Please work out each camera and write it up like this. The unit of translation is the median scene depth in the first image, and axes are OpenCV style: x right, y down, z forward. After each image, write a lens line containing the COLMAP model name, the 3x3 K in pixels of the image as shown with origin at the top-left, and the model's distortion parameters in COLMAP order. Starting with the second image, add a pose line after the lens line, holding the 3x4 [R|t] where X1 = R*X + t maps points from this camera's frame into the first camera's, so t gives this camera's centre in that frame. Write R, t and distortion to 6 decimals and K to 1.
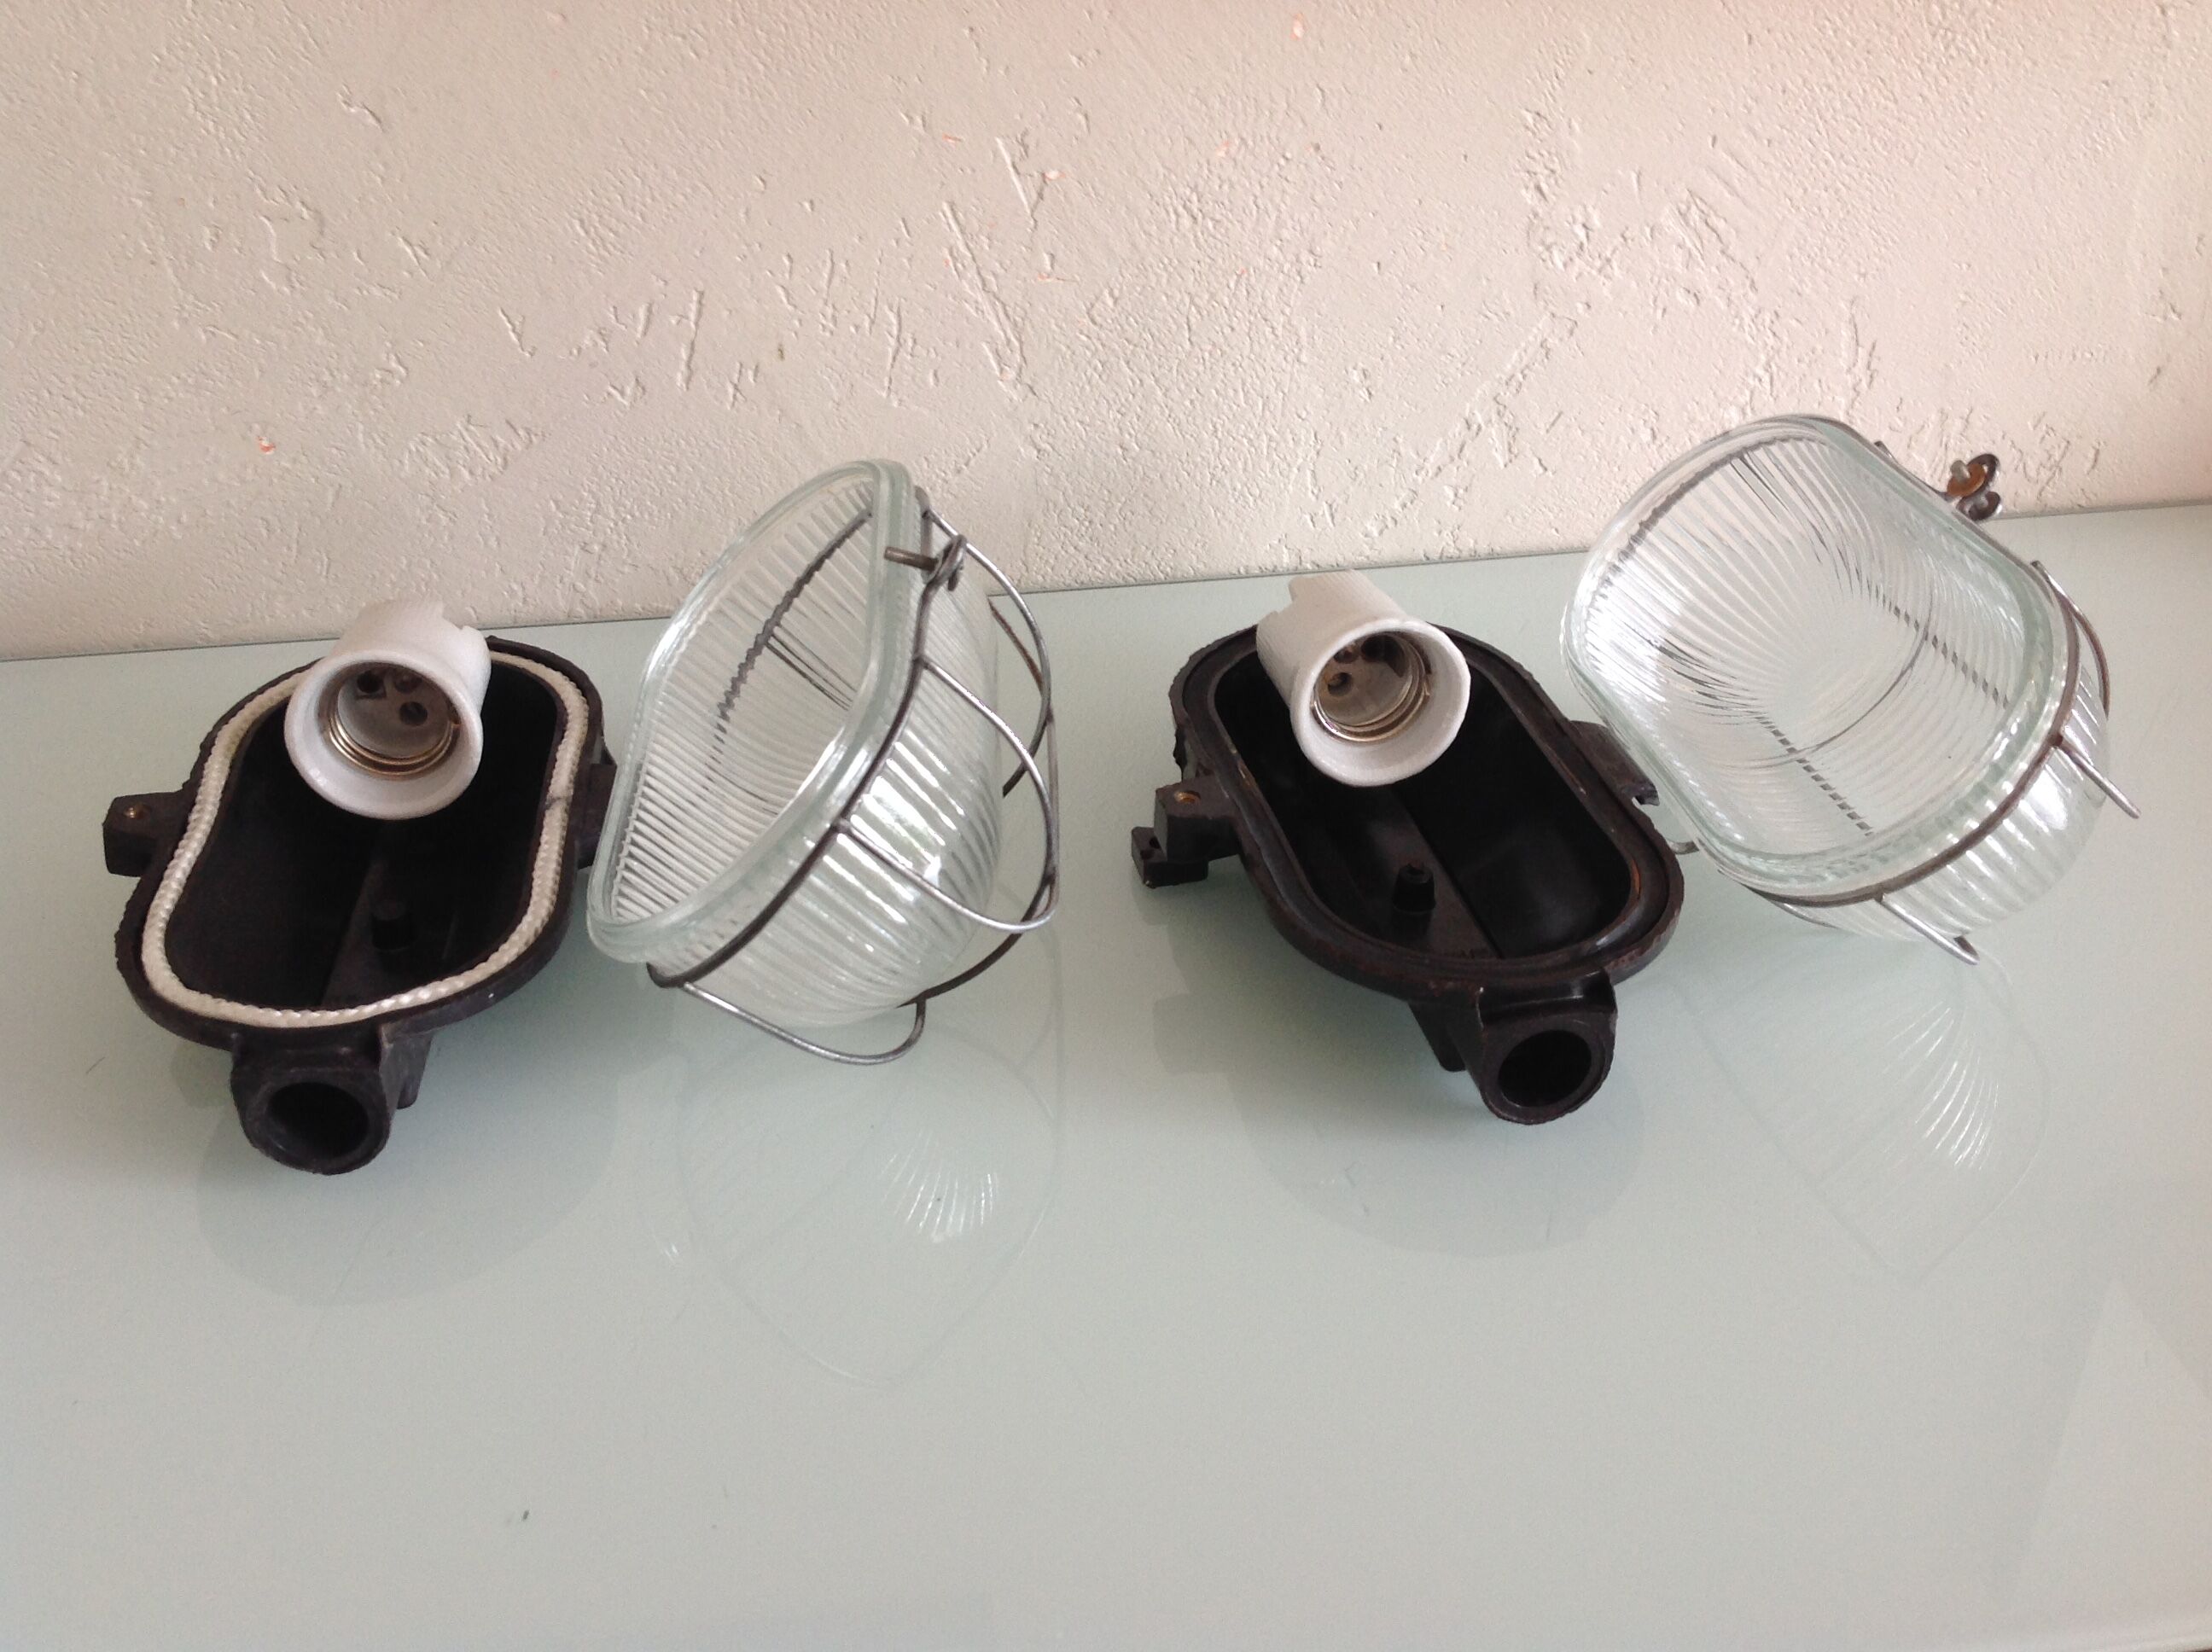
lens RADIAL K [[2092.7, 0, 1106.0], [0, 2092.7, 826.0], [0, 0, 1]] dist [0.166458, -0.427313]
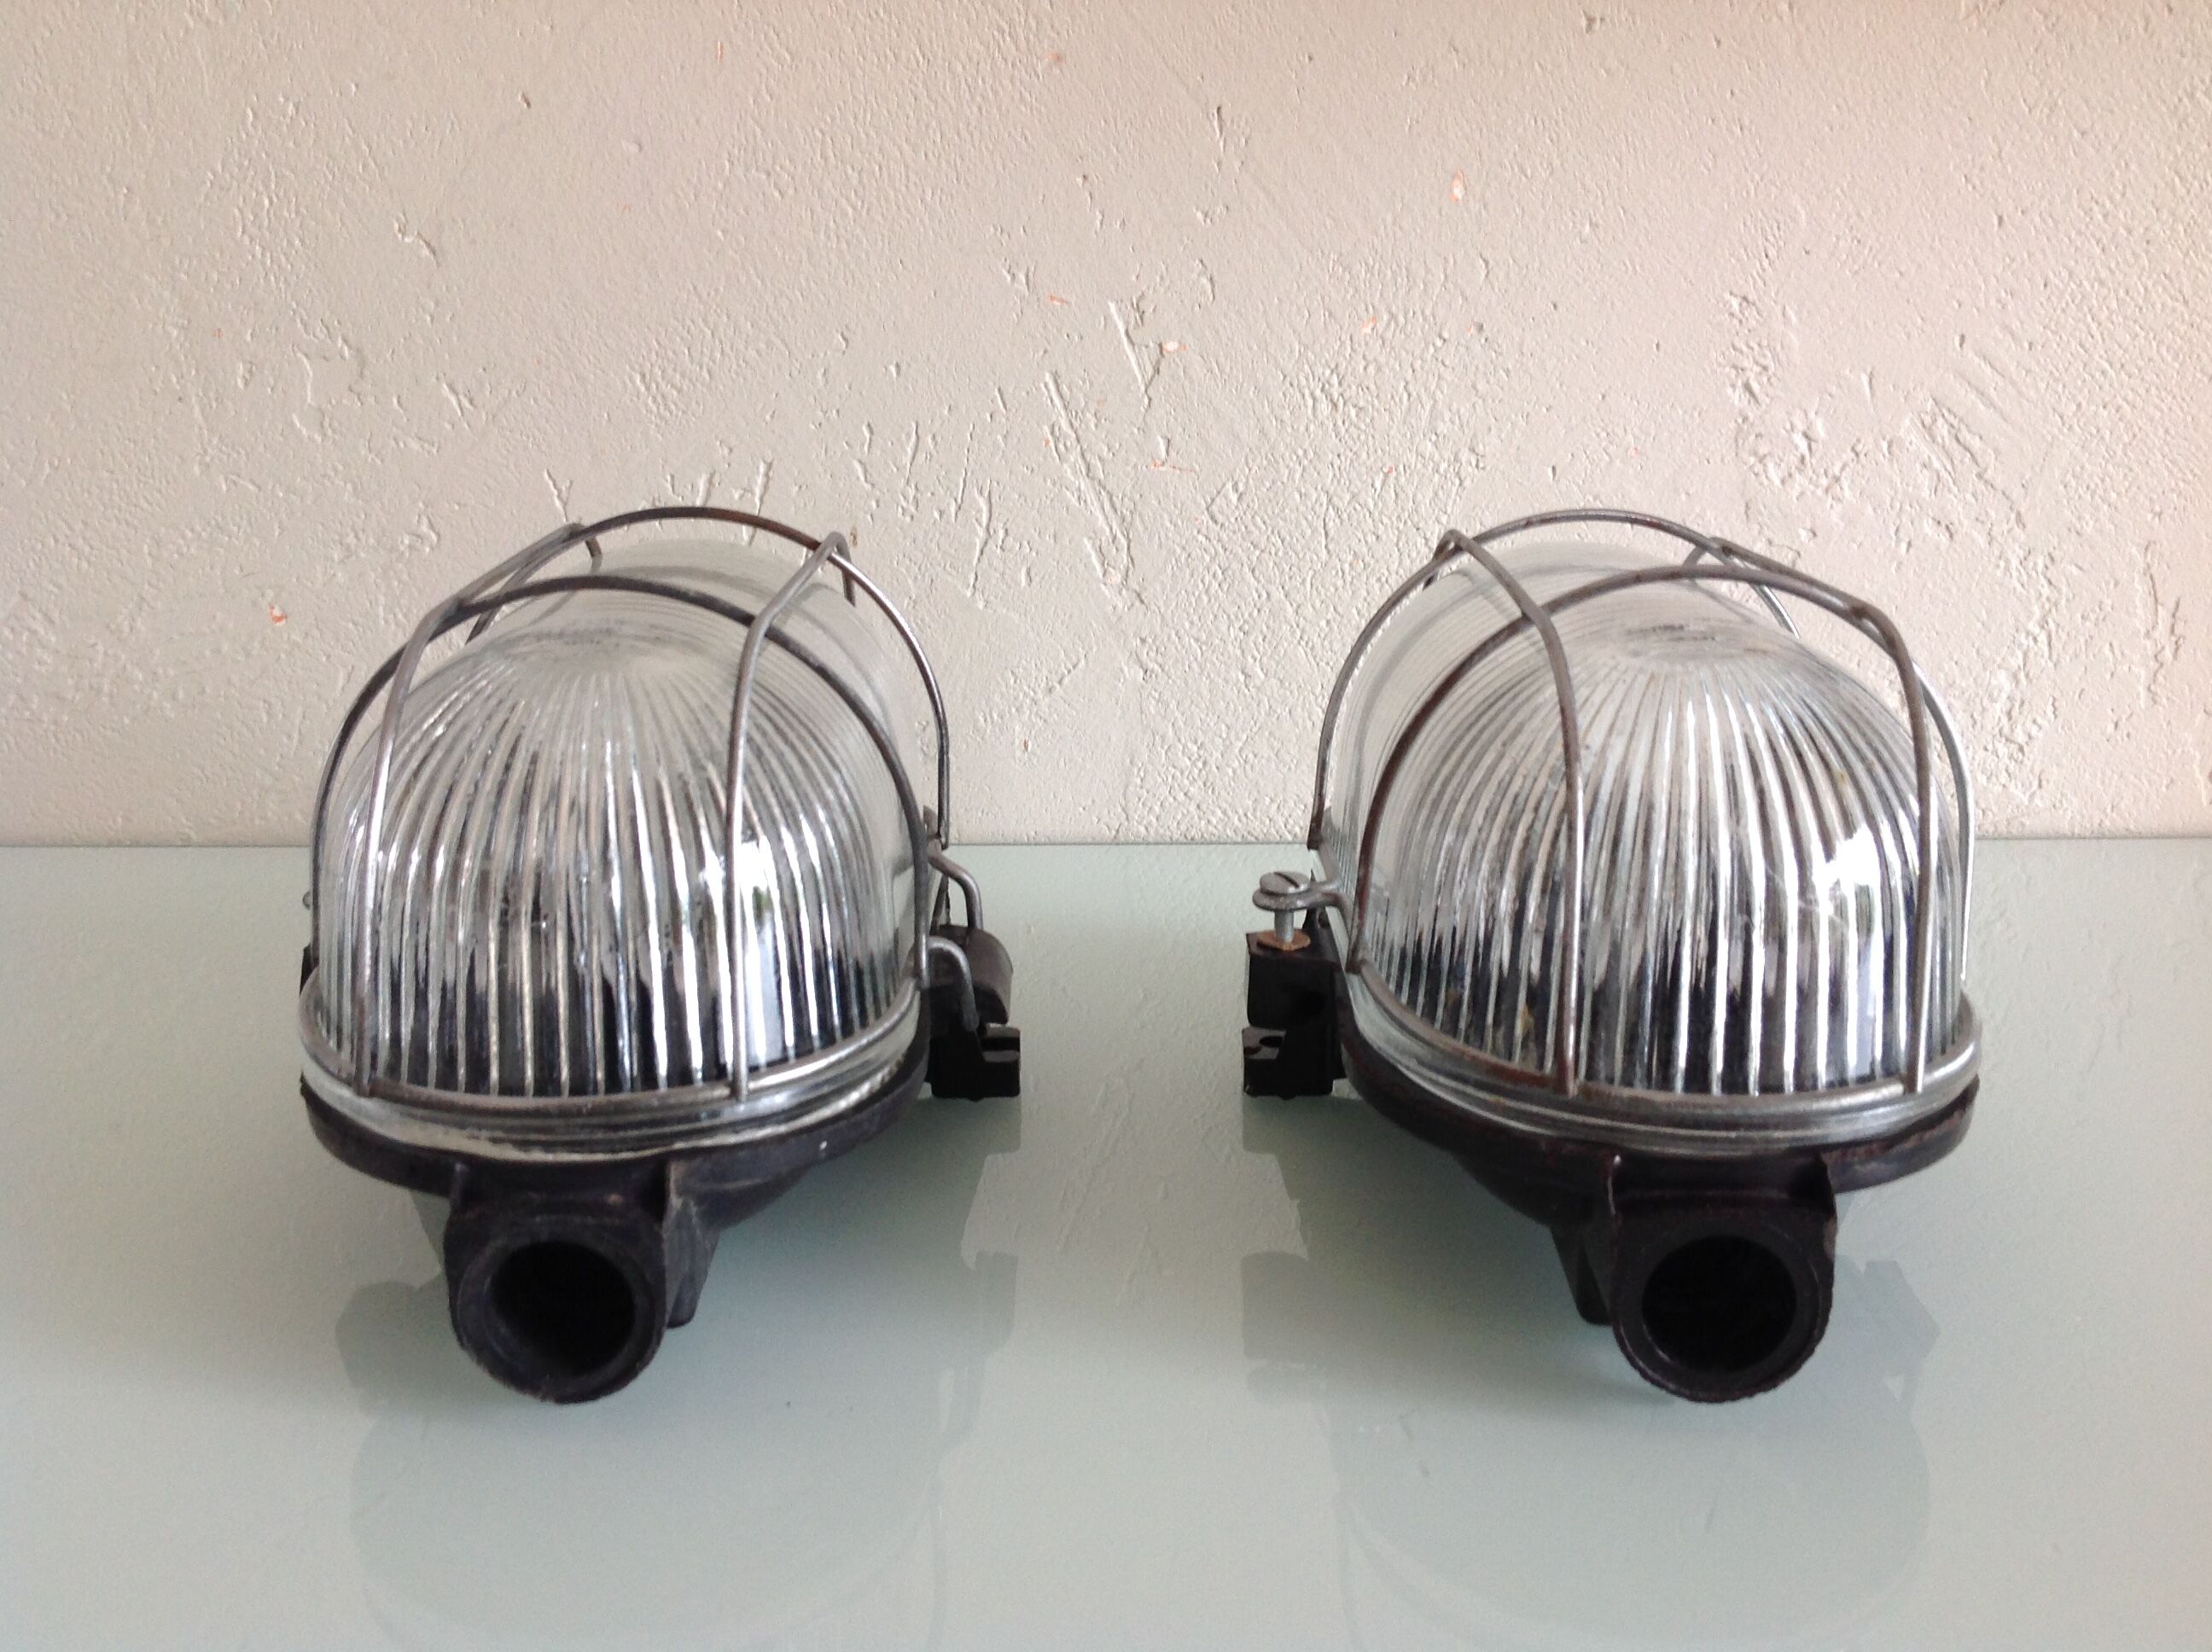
lens RADIAL K [[2047.9, 0, 1119.7], [0, 2047.9, 834.4], [0, 0, 1]] dist [0.140137, -0.334584]
pose [[0.989828, 0.044832, -0.135022, 0.075820], [-0.082312, 0.954545, -0.286476, 0.128379], [0.116041, 0.294676, 0.948525, 0.239274]]
